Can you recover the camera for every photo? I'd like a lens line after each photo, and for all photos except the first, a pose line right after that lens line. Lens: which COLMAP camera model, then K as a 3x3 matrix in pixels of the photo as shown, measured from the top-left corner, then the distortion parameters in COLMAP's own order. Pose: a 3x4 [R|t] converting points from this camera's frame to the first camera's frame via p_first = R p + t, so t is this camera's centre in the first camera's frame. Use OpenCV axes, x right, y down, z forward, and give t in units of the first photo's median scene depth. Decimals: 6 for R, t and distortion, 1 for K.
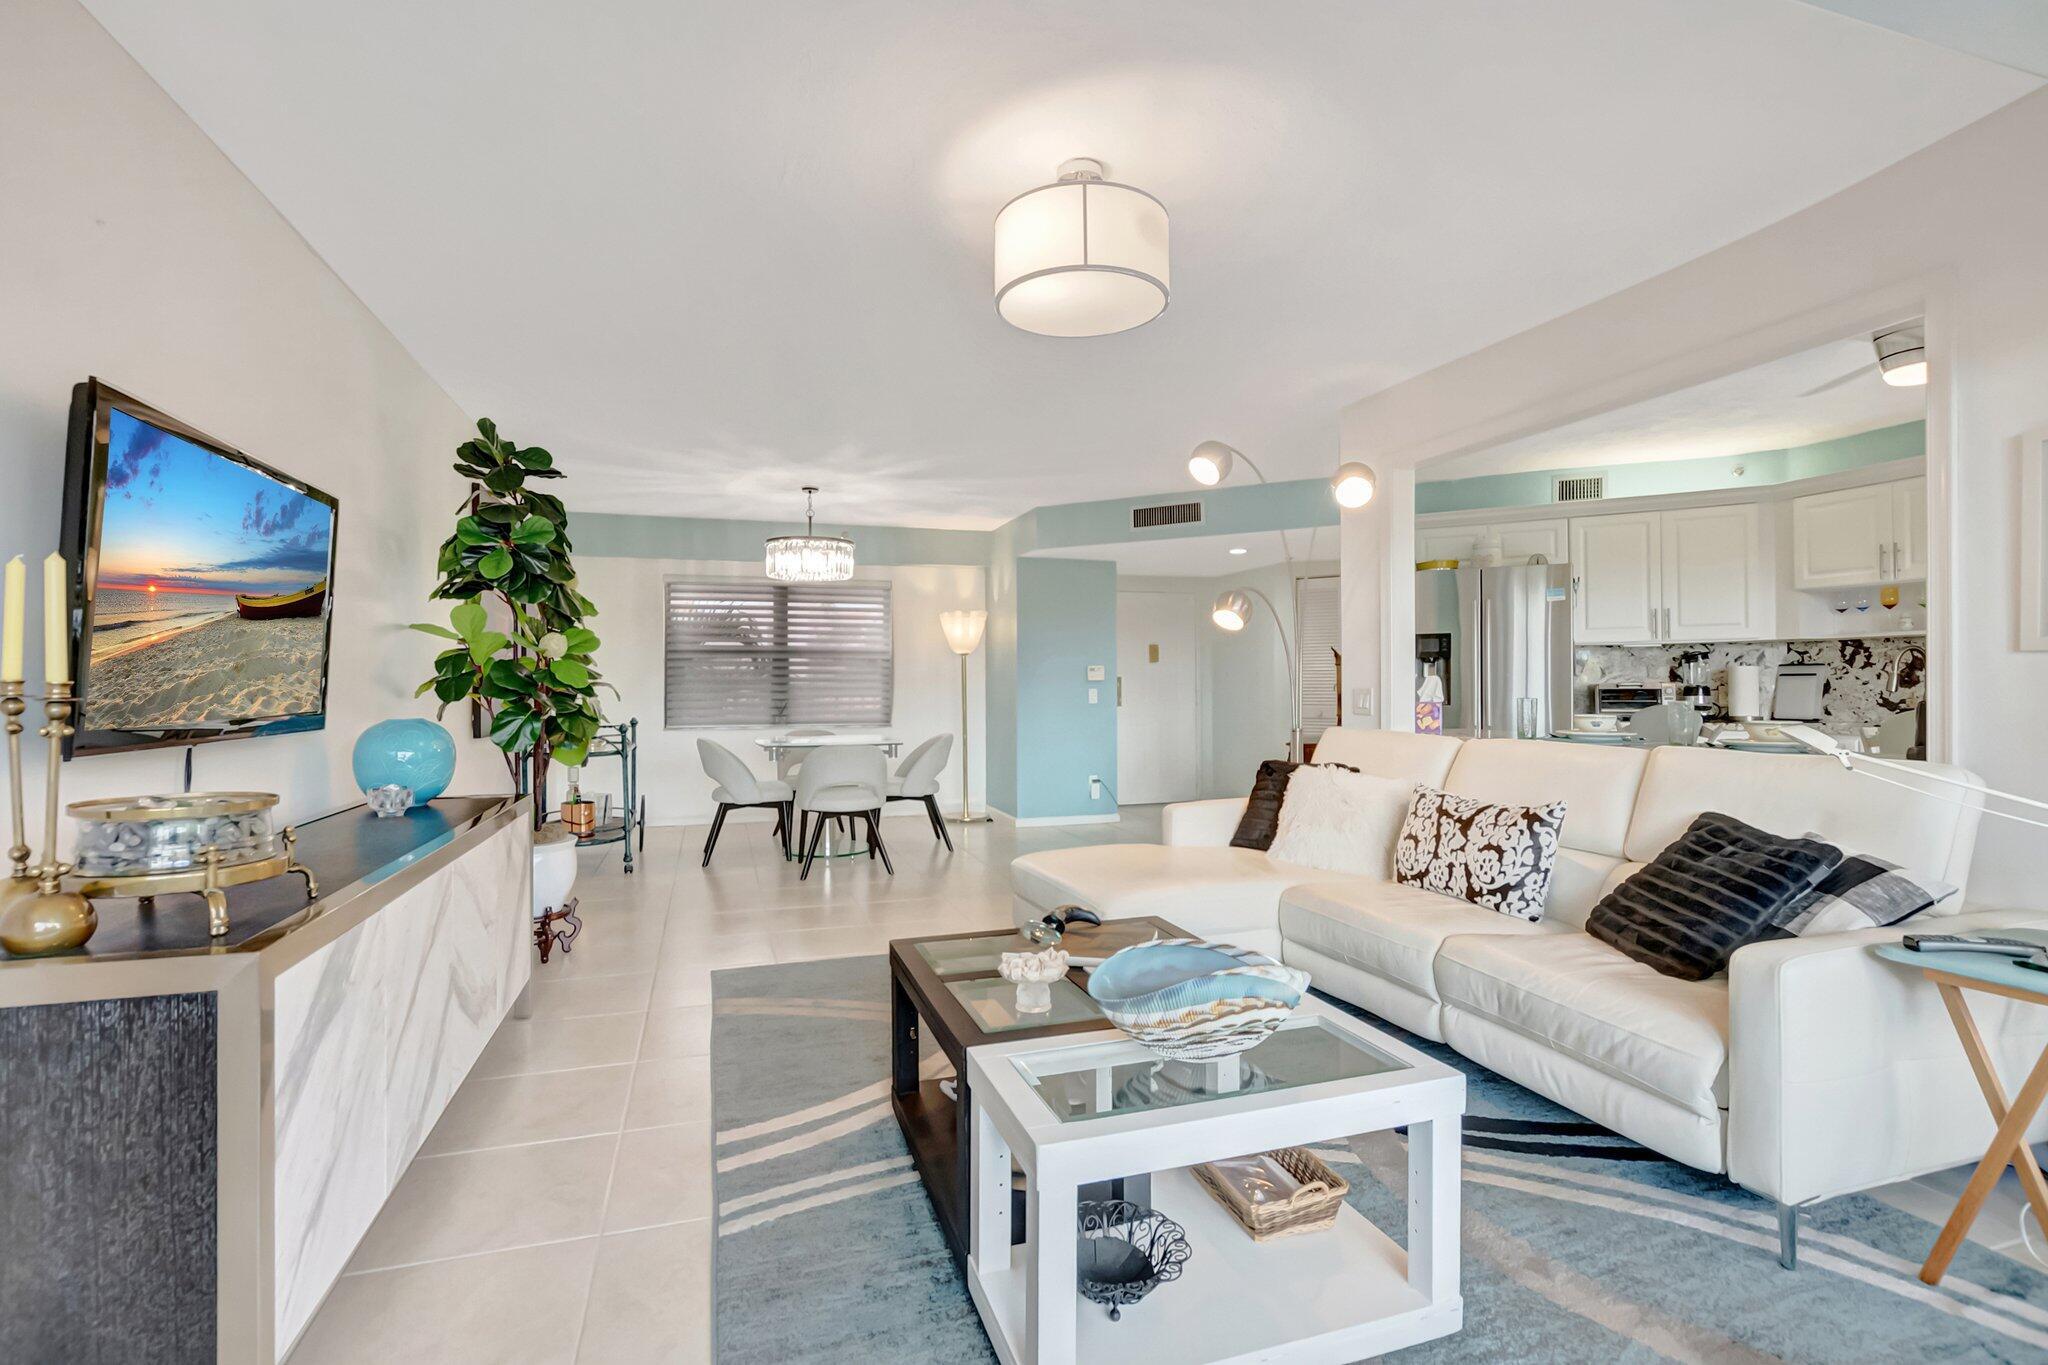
lens RADIAL K [[916.4, 0, 1024.0], [0, 916.4, 682.5], [0, 0, 1]] dist [0.000772, 0.001125]
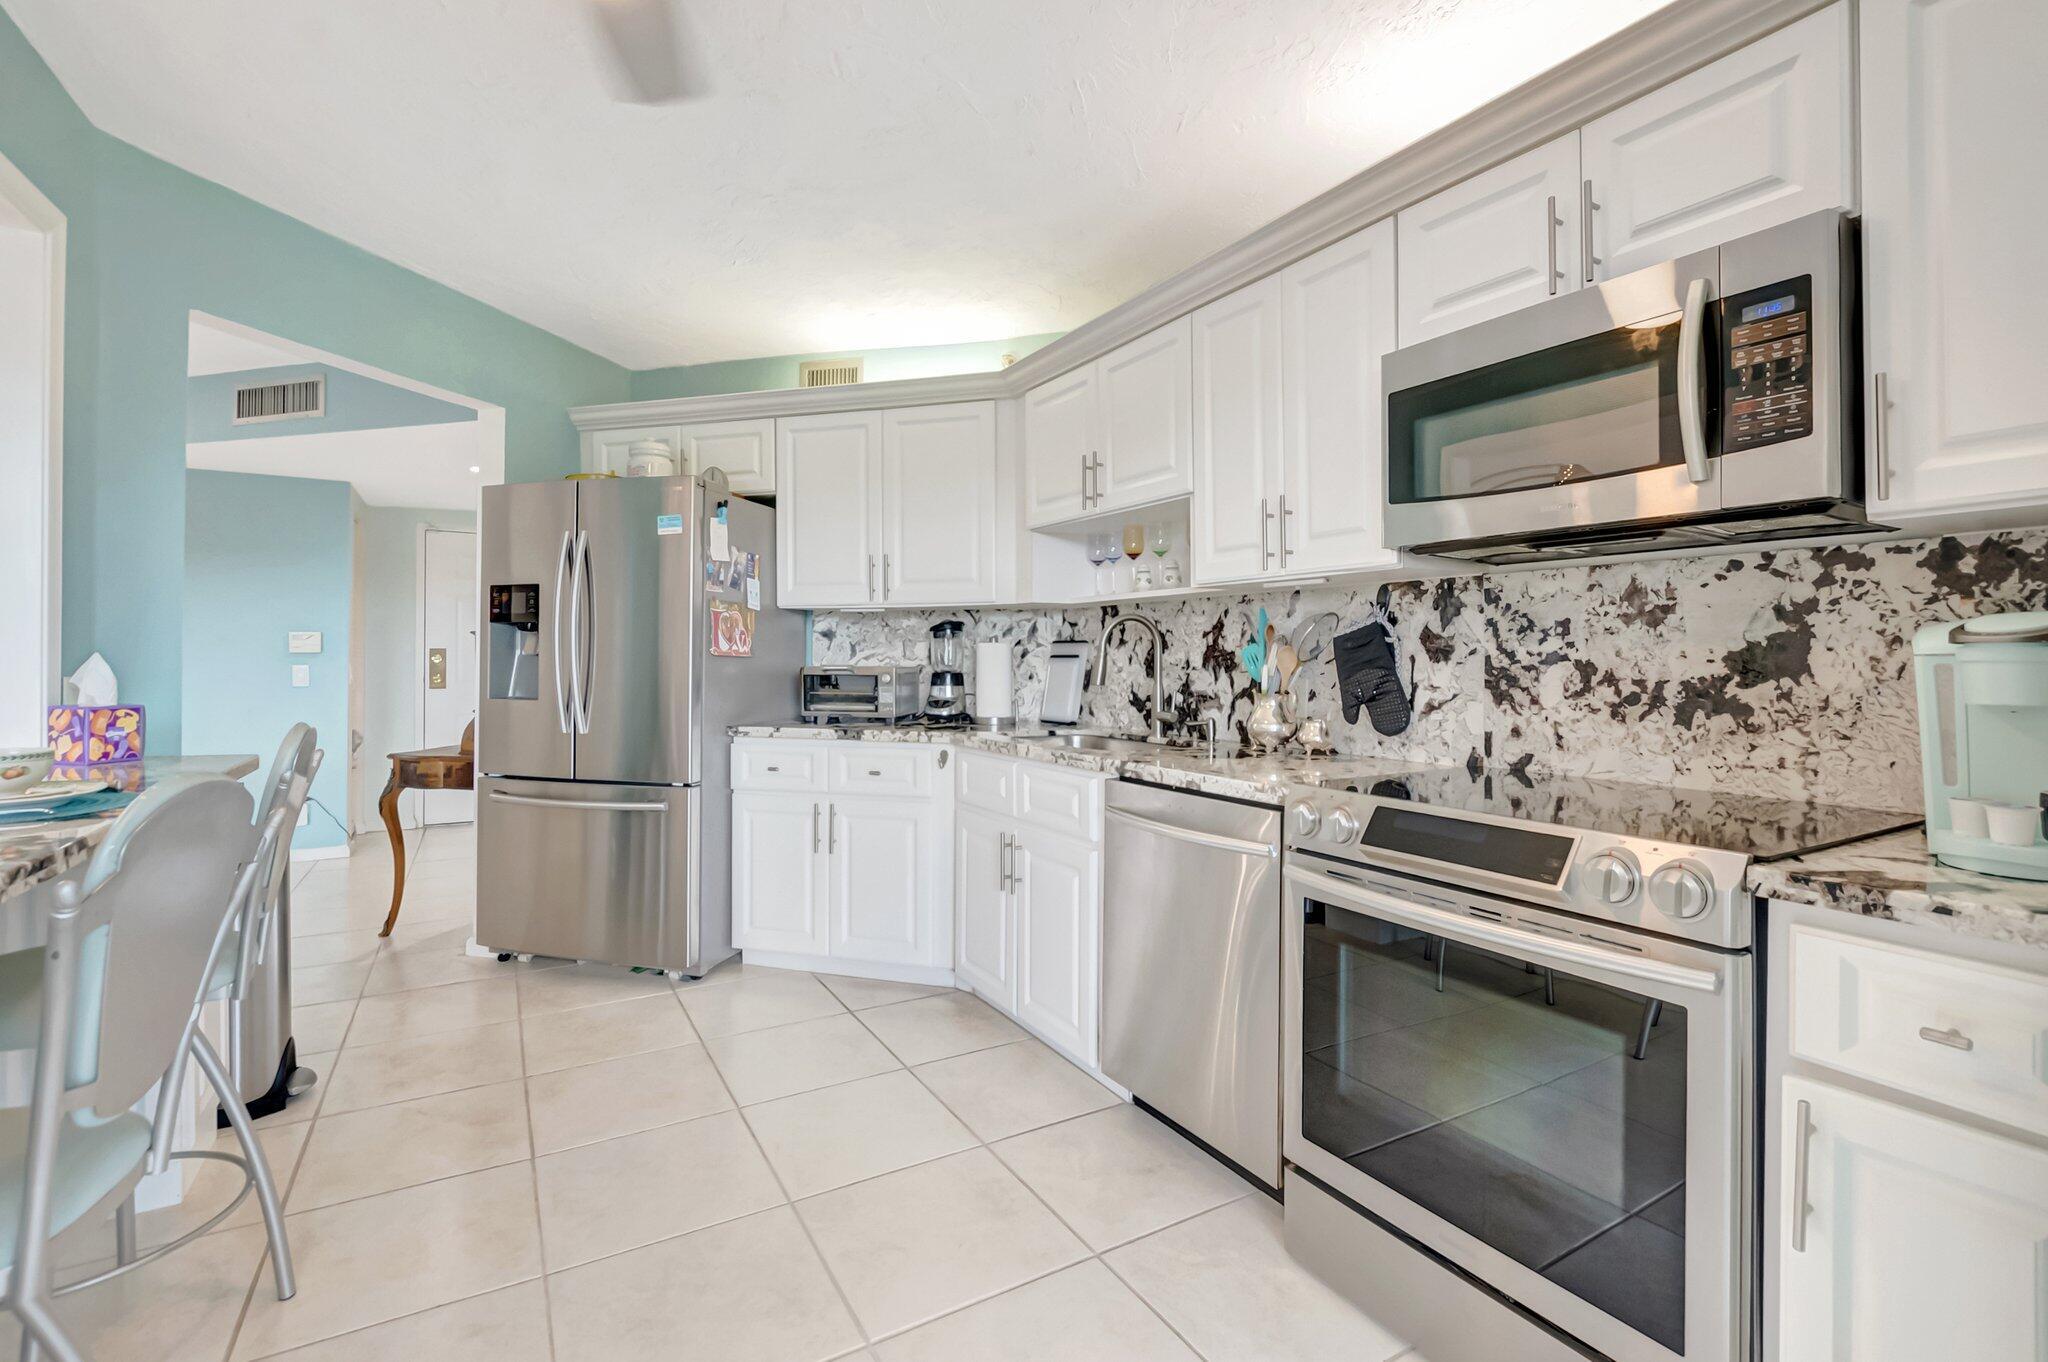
lens RADIAL K [[922.3, 0, 1003.7], [0, 922.3, 644.7], [0, 0, 1]] dist [-0.016692, -0.000002]
pose [[0.979668, 0.011889, 0.200275, 0.683654], [-0.010167, 0.999902, -0.009623, -0.010399], [-0.200369, 0.007391, 0.979693, 0.345600]]
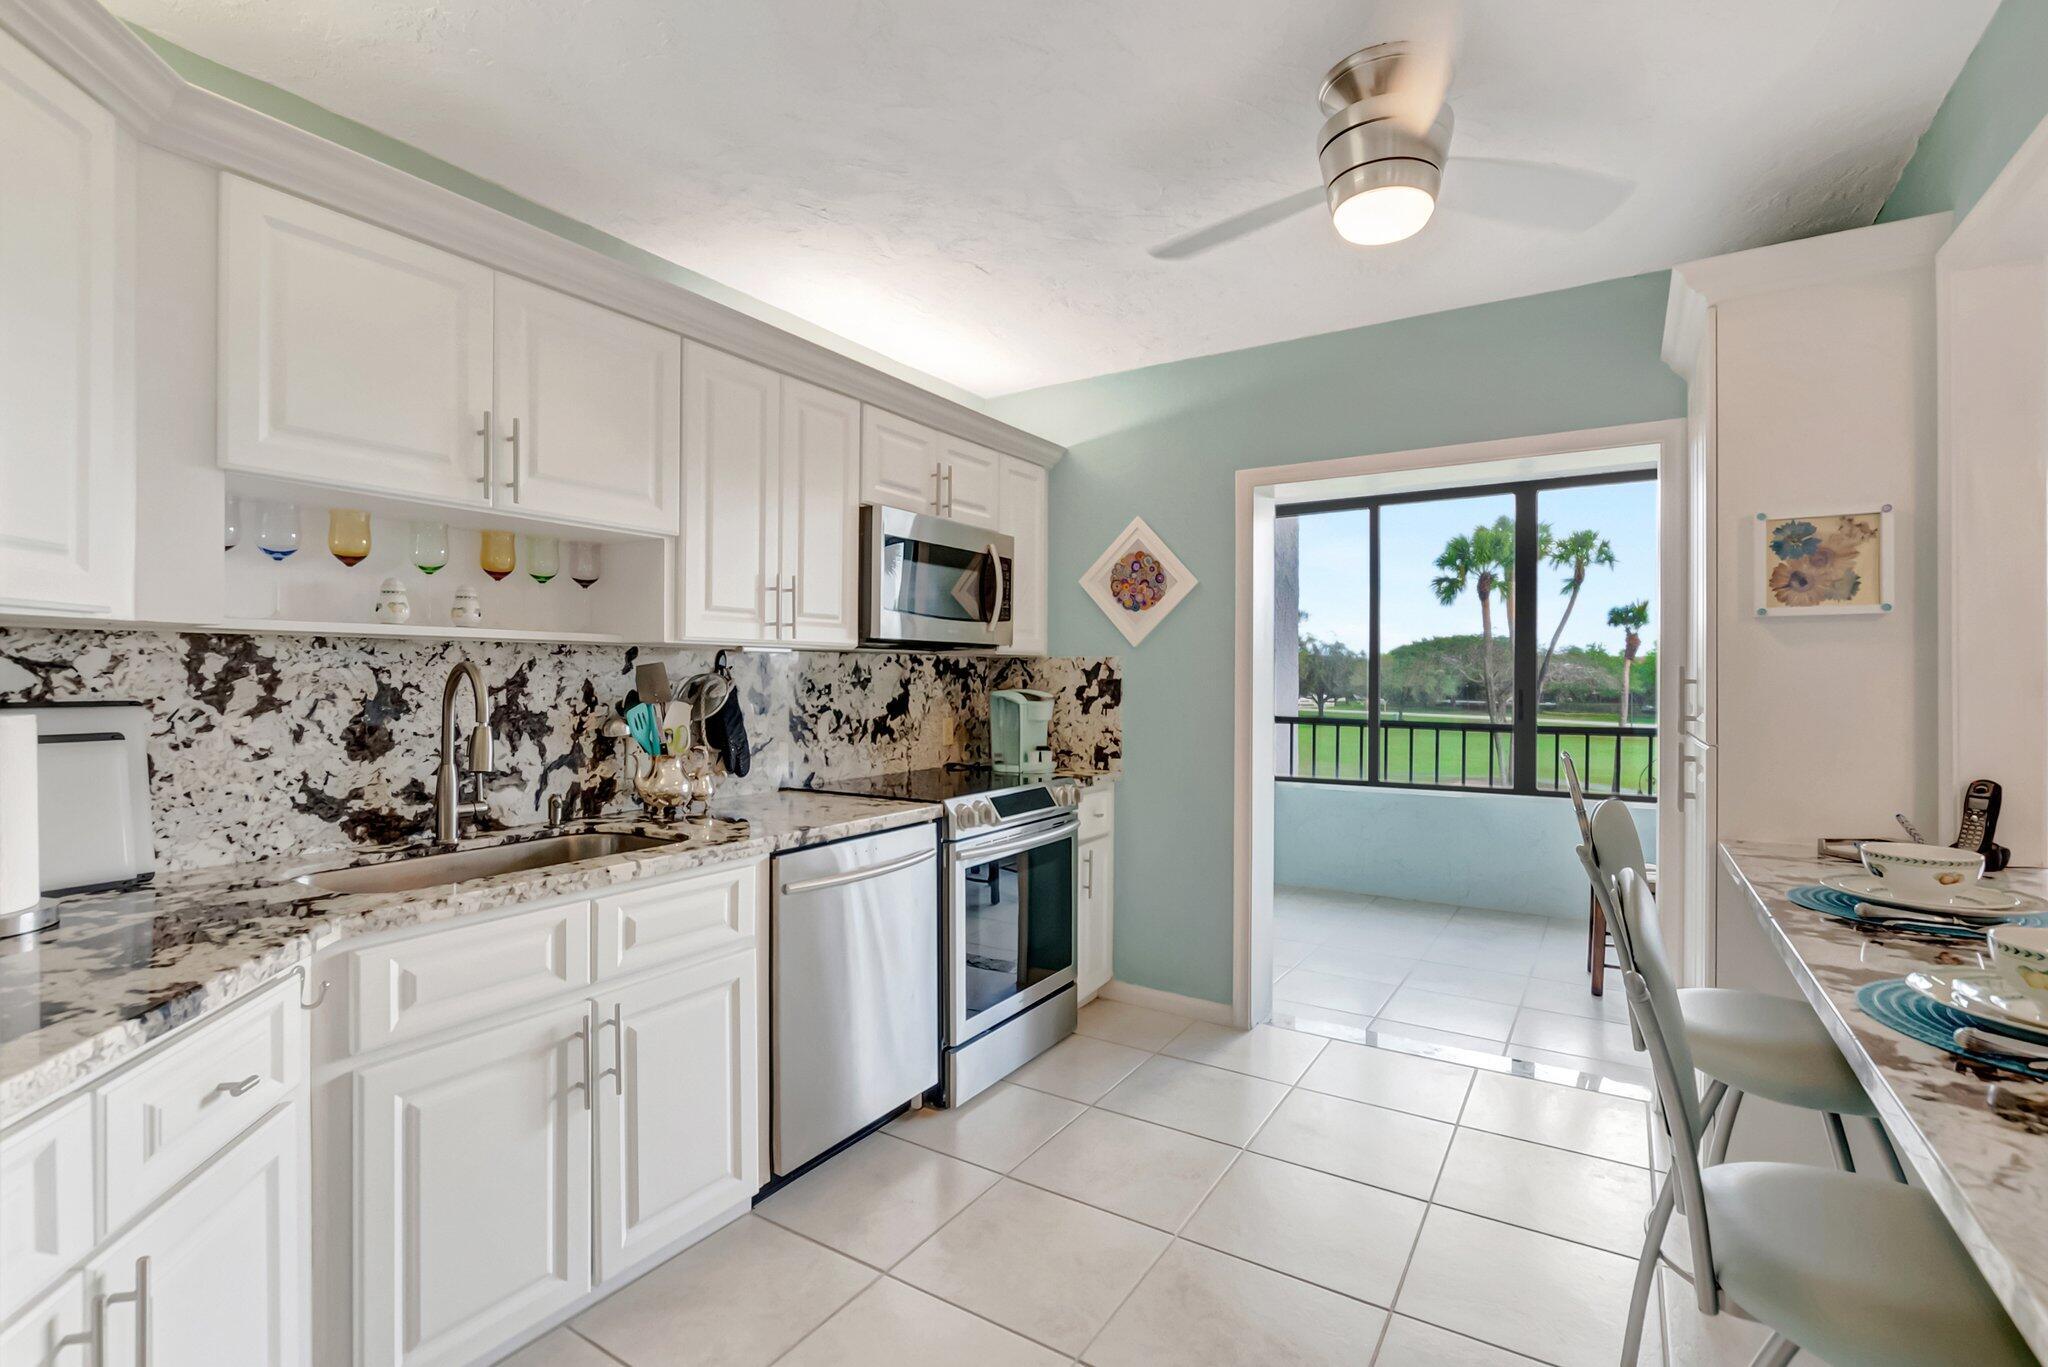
lens RADIAL K [[916.4, 0, 1024.0], [0, 916.4, 683.5], [0, 0, 1]] dist [0.000772, 0.001125]
pose [[-0.634859, -0.002956, 0.772623, 0.427014], [-0.004025, 0.999992, 0.000519, -0.028922], [-0.772618, -0.002781, -0.634865, 0.978872]]
